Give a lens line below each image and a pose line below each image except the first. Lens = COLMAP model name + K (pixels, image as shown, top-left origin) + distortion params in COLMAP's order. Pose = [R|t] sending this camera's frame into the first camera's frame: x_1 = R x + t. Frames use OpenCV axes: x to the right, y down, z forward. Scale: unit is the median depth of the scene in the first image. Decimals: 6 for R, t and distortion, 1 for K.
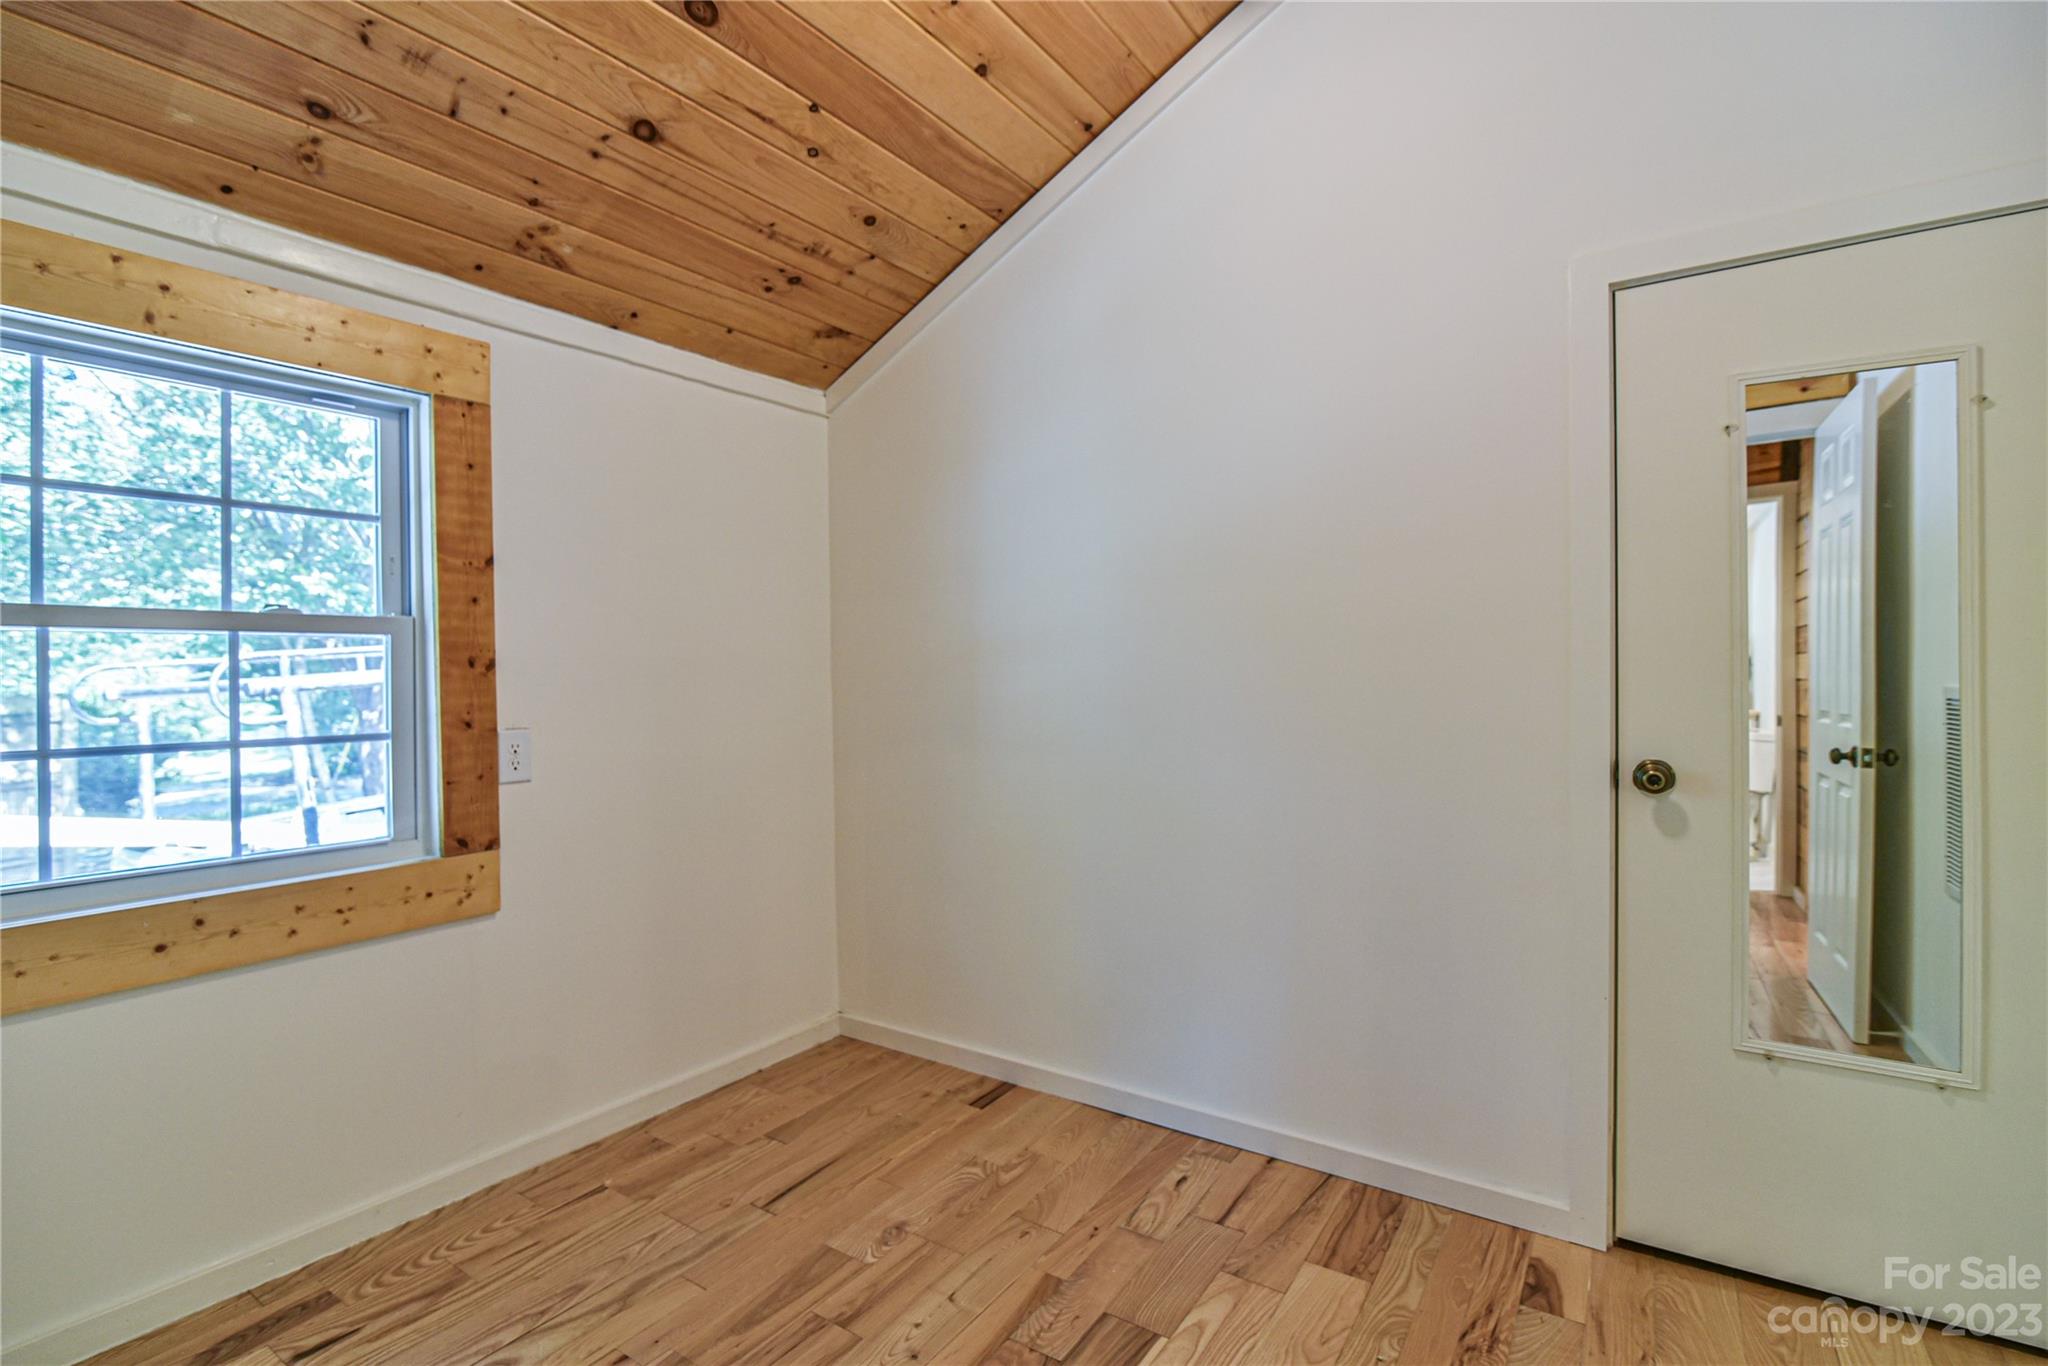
lens RADIAL K [[950.6, 0, 1030.5], [0, 950.6, 678.4], [0, 0, 1]] dist [-0.016557, 0.000070]
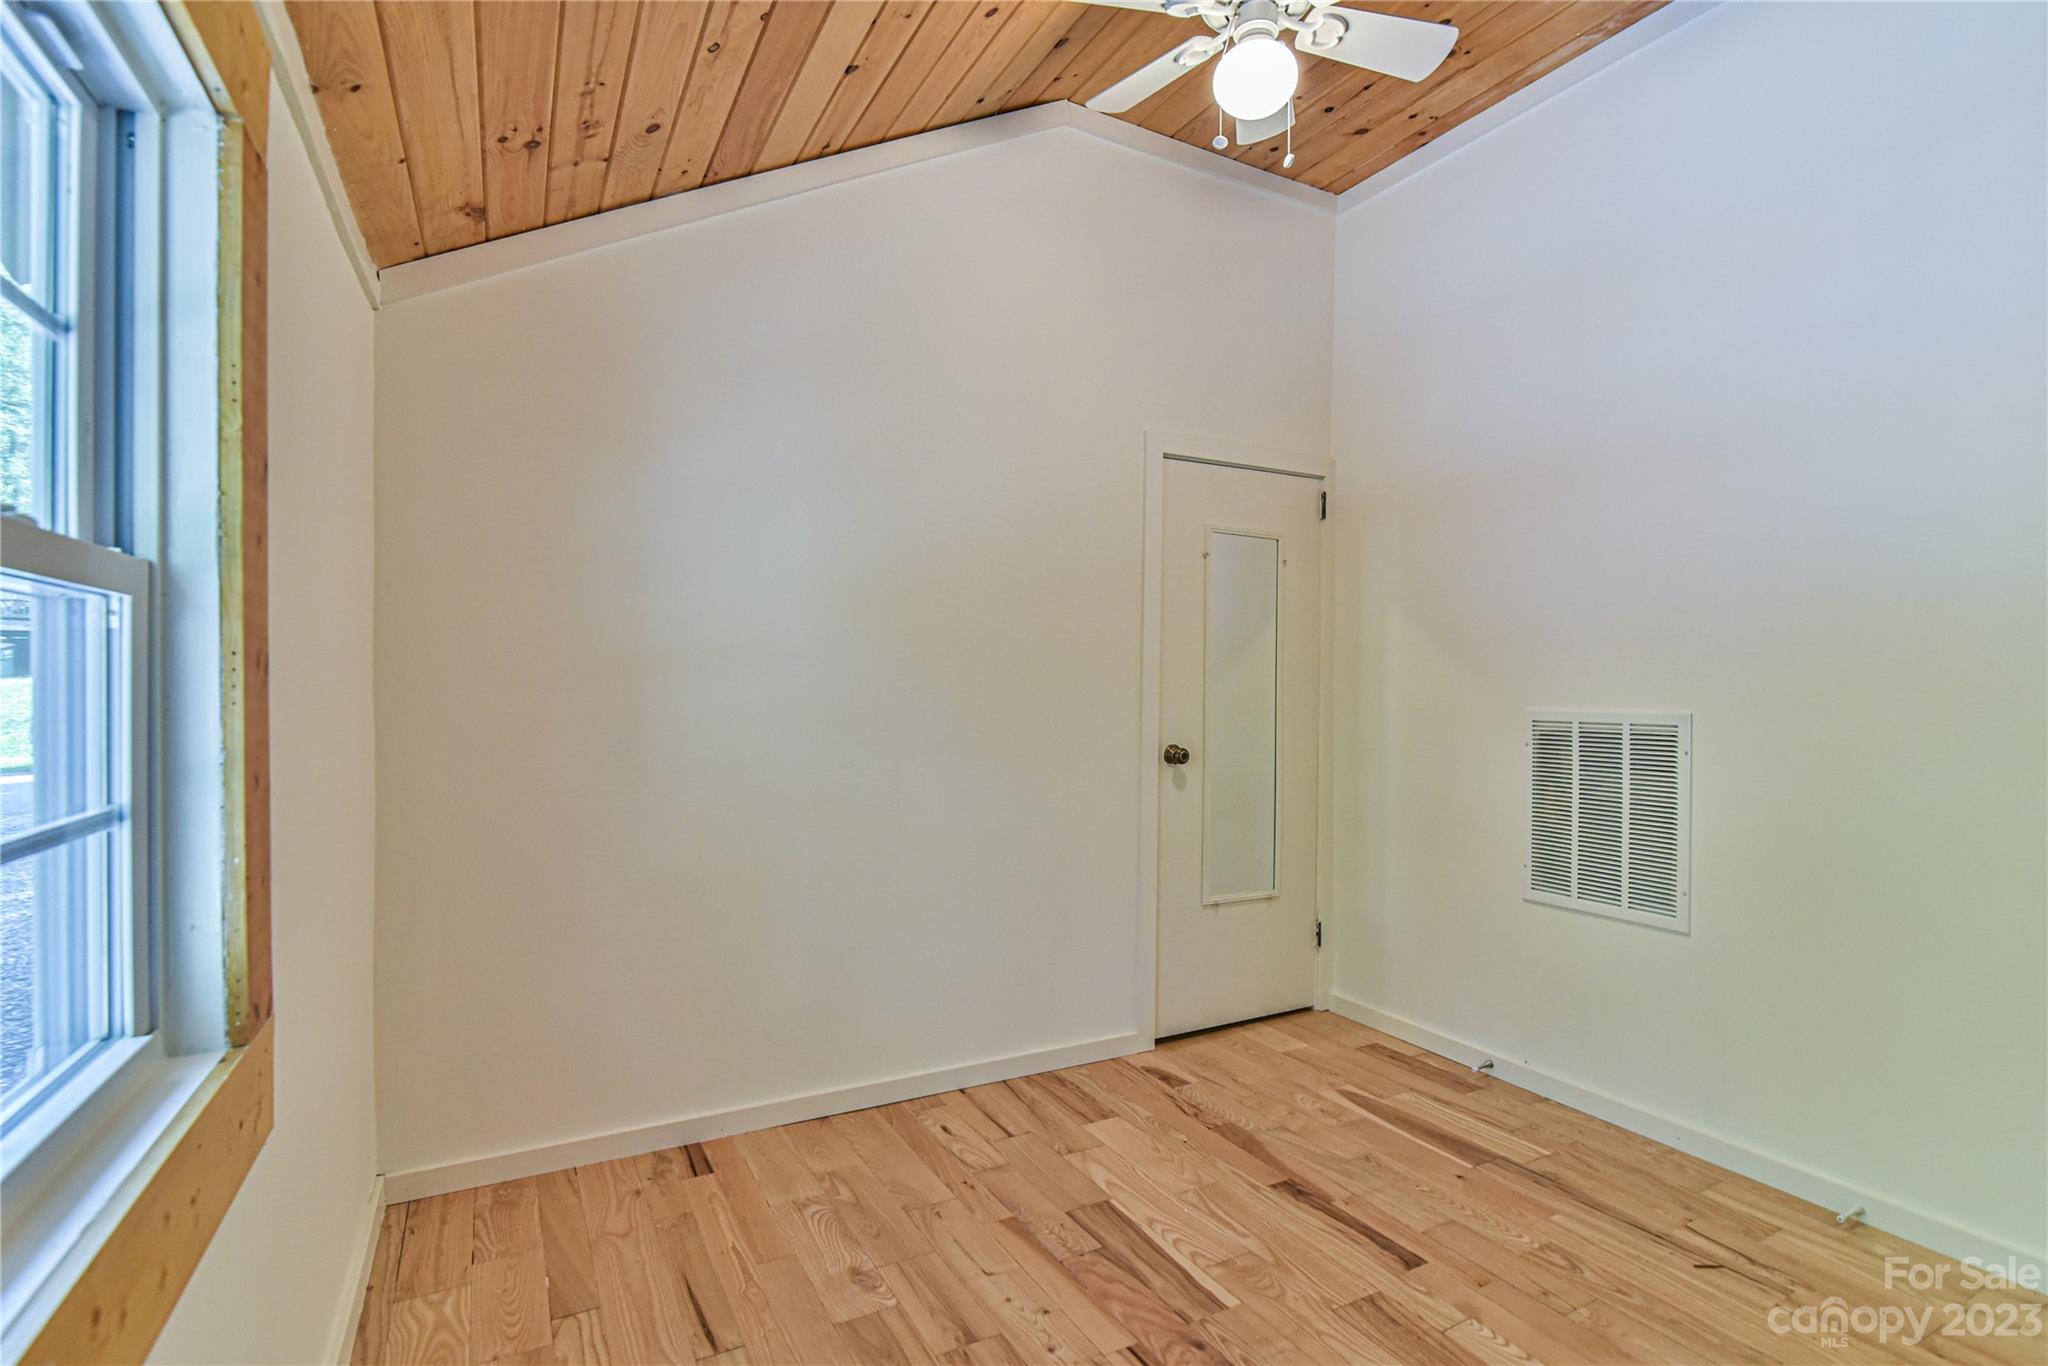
lens RADIAL K [[950.6, 0, 1022.1], [0, 950.6, 697.5], [0, 0, 1]] dist [-0.016557, 0.000070]
pose [[0.473398, 0.001313, 0.880847, -0.857217], [-0.006814, 0.999974, 0.002171, 0.000097], [-0.880822, -0.007029, 0.473395, 0.392002]]
